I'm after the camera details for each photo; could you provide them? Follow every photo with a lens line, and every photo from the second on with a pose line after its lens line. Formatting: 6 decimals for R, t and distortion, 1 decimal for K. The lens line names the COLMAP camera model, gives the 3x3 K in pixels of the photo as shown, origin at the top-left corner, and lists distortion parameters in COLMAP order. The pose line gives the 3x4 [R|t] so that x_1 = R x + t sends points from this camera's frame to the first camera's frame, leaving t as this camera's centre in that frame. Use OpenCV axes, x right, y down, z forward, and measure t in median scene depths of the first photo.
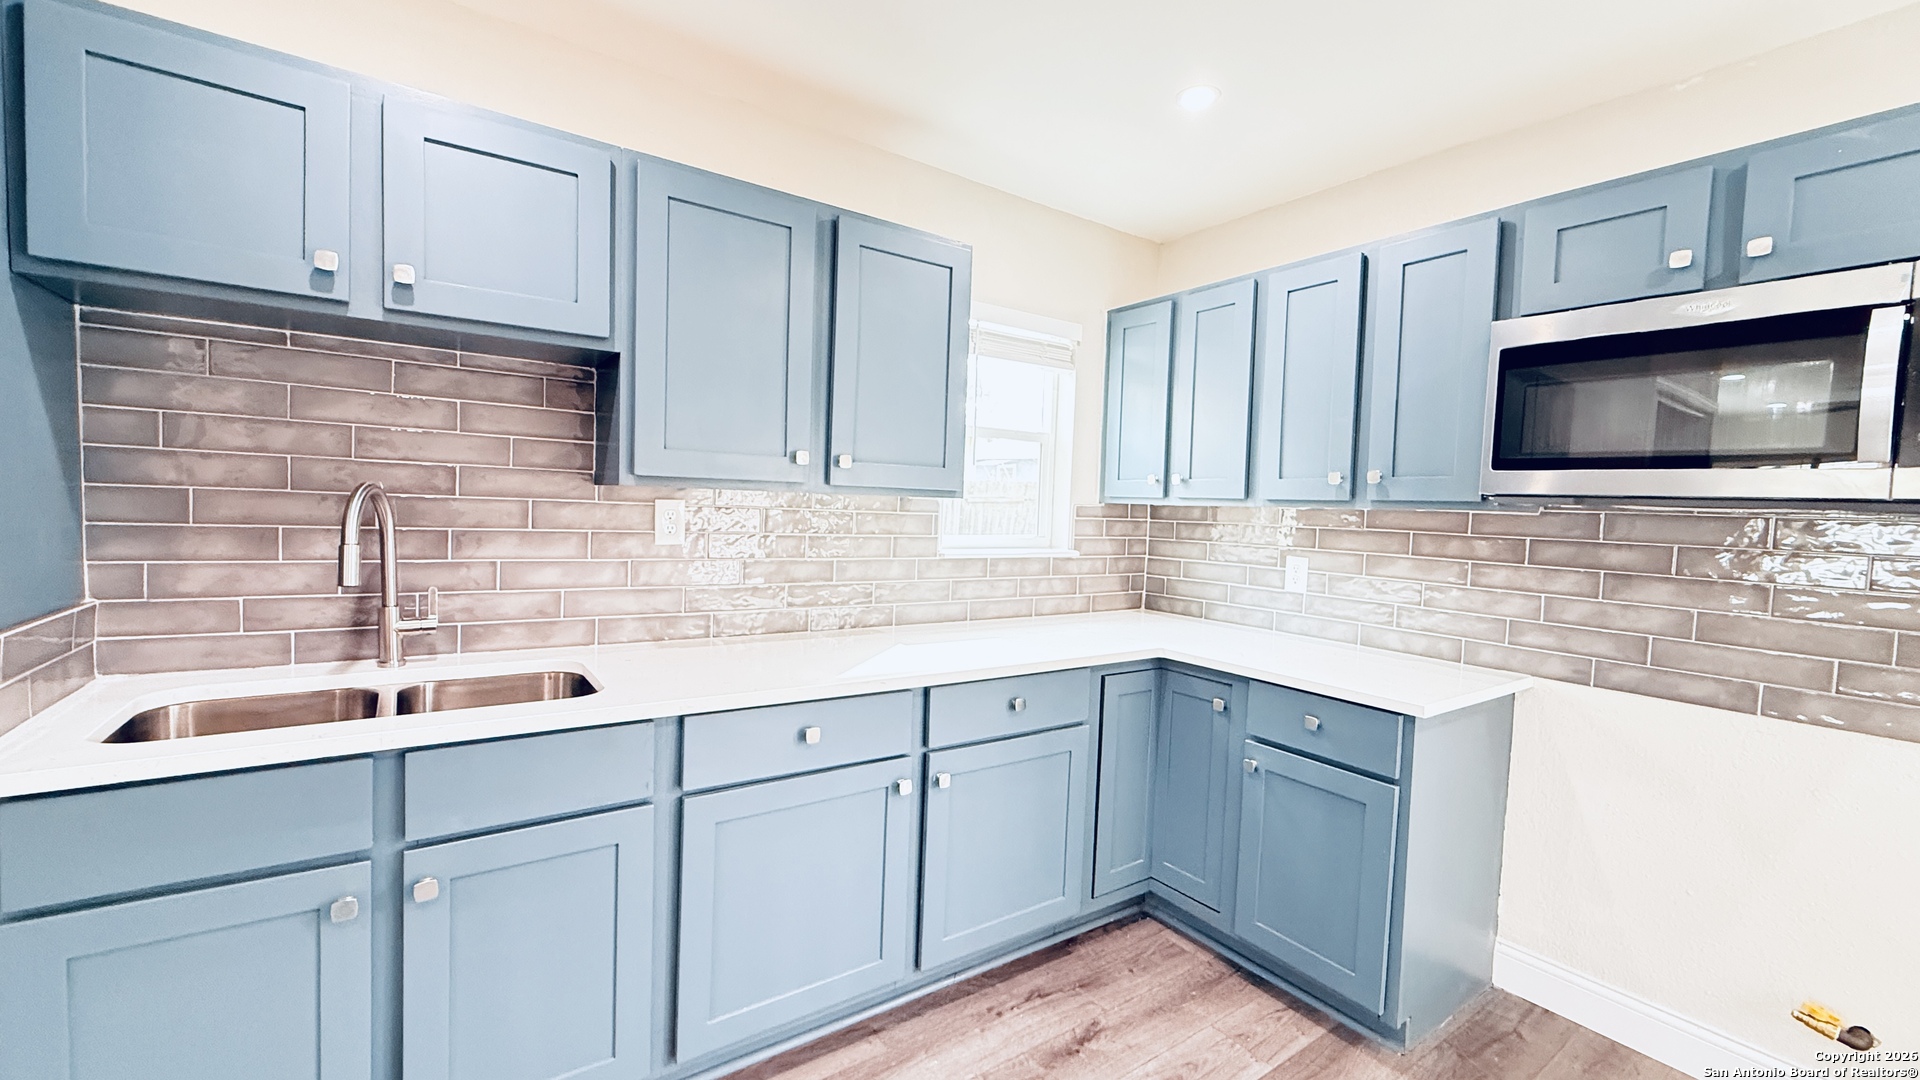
lens RADIAL K [[762.5, 0, 952.8], [0, 762.5, 539.1], [0, 0, 1]] dist [0.000146, -0.000389]
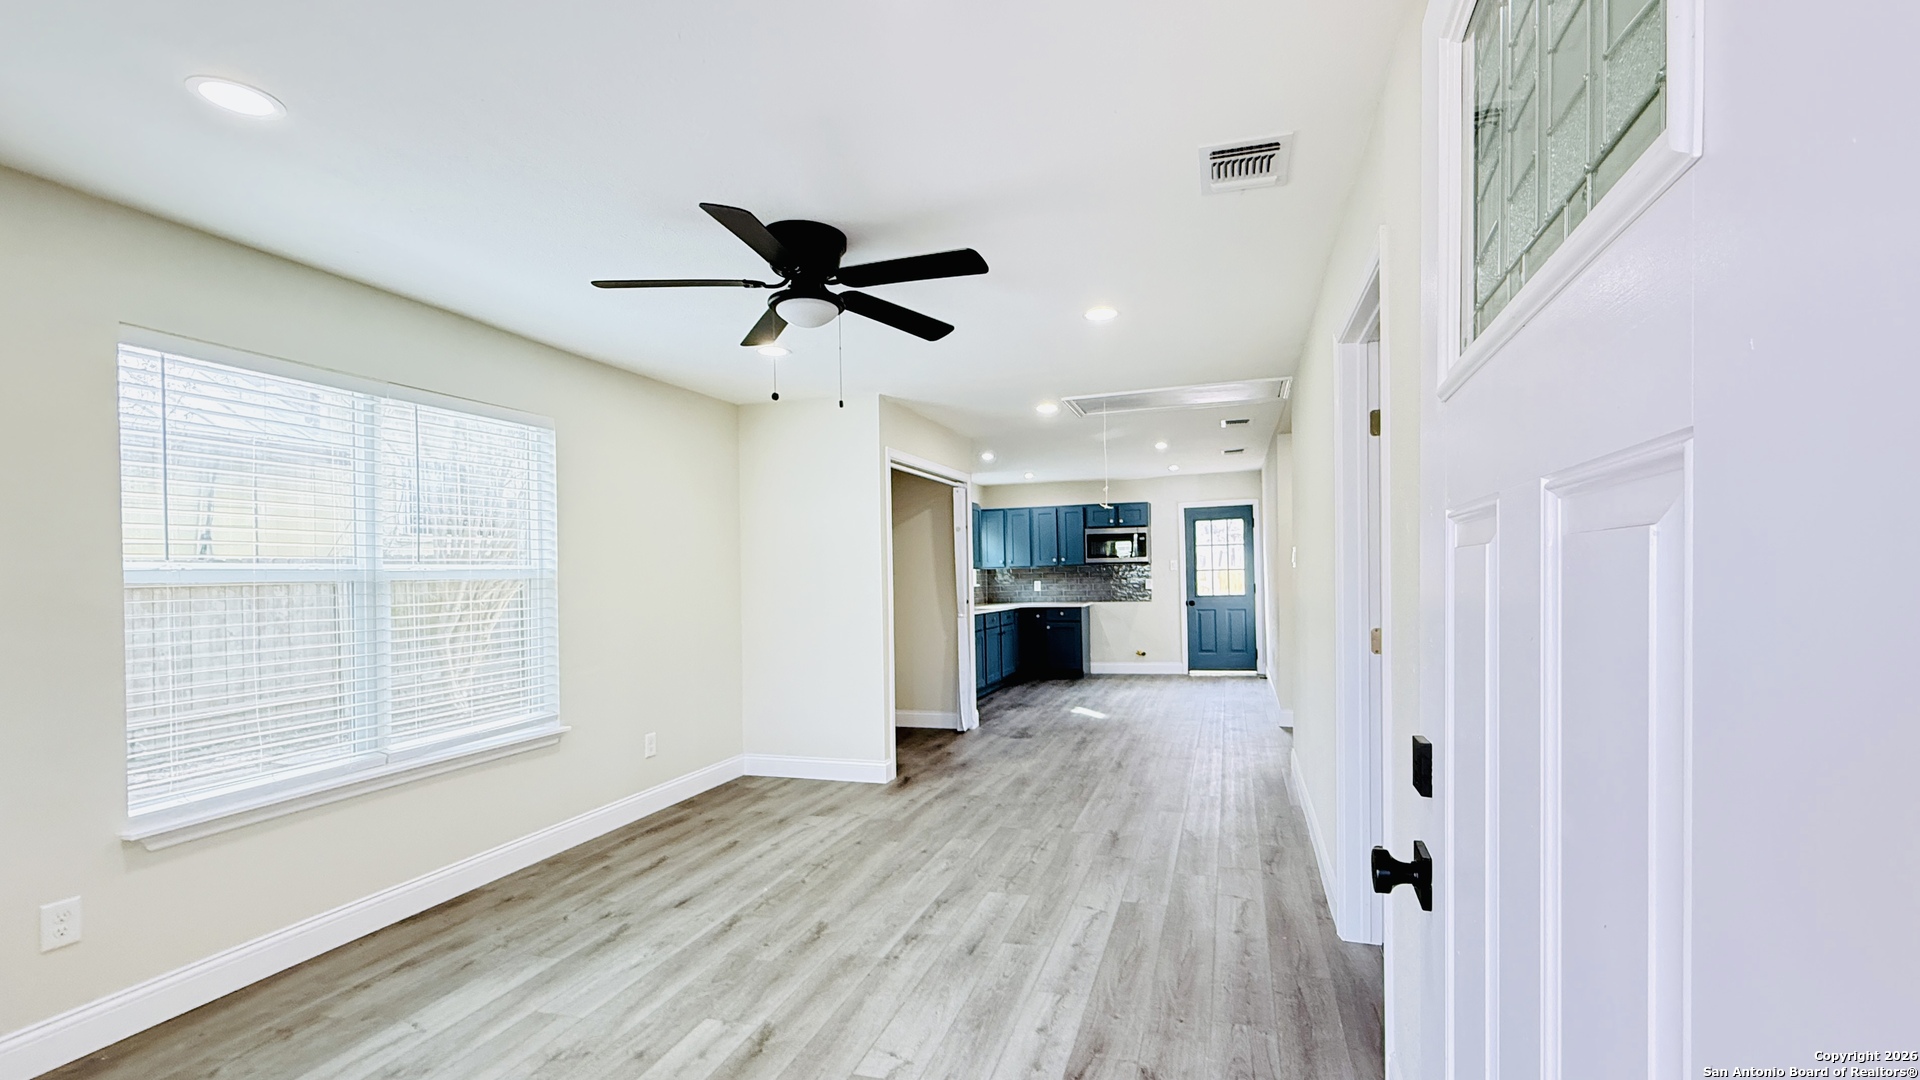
lens RADIAL K [[808.1, 0, 1011.4], [0, 808.1, 575.3], [0, 0, 1]] dist [-0.000310, 0.000348]
pose [[0.757648, -0.067649, 0.649149, -3.006090], [0.083617, 0.996478, 0.006251, -0.053418], [-0.647285, 0.049544, 0.760636, -2.605818]]
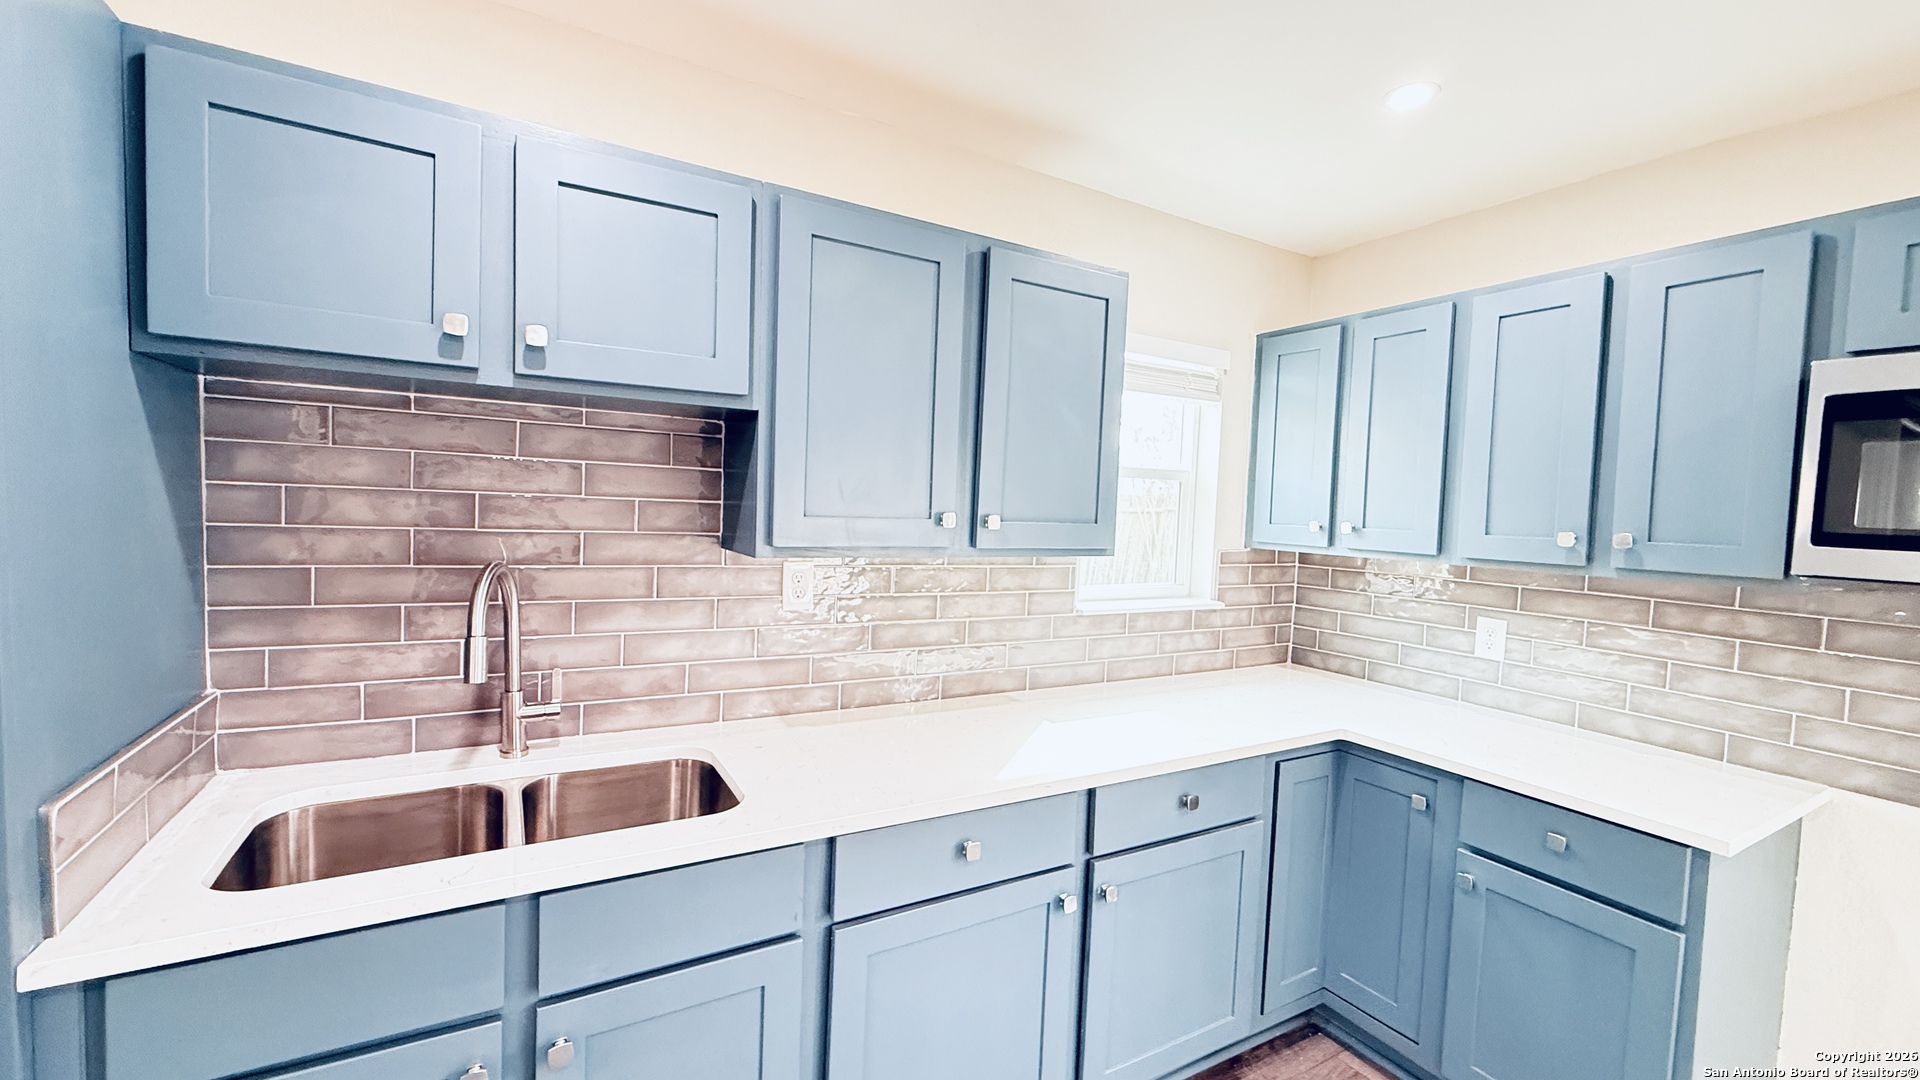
lens RADIAL K [[762.5, 0, 953.1], [0, 762.5, 539.7], [0, 0, 1]] dist [0.000146, -0.000389]
pose [[0.996355, 0.007119, -0.085009, -0.119251], [-0.007220, 0.999974, -0.000889, -0.085103], [0.085000, 0.001499, 0.996380, 0.116641]]
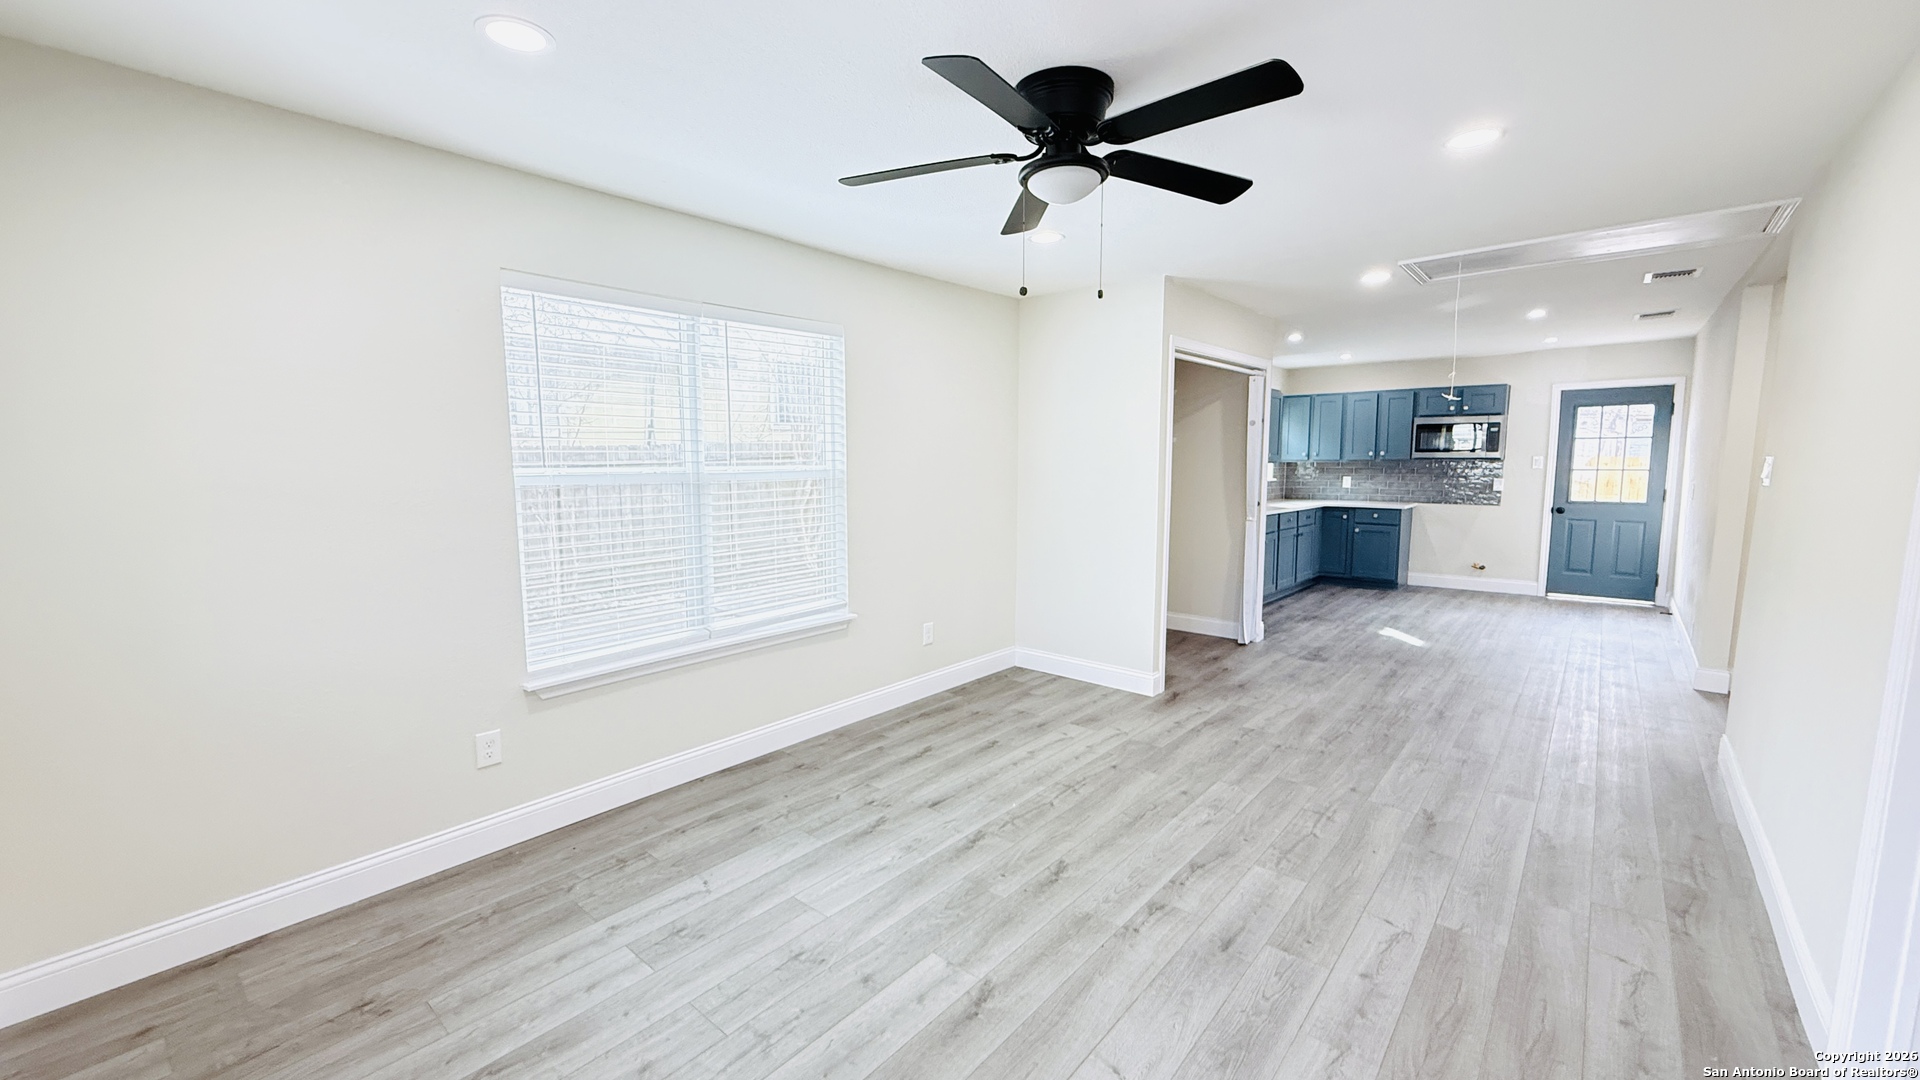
lens RADIAL K [[762.5, 0, 953.3], [0, 762.5, 542.0], [0, 0, 1]] dist [0.000146, -0.000389]
pose [[0.963693, -0.081283, 0.254339, -2.813969], [0.060692, 0.994288, 0.087800, -0.119370], [-0.260023, -0.069176, 0.963121, -2.395737]]
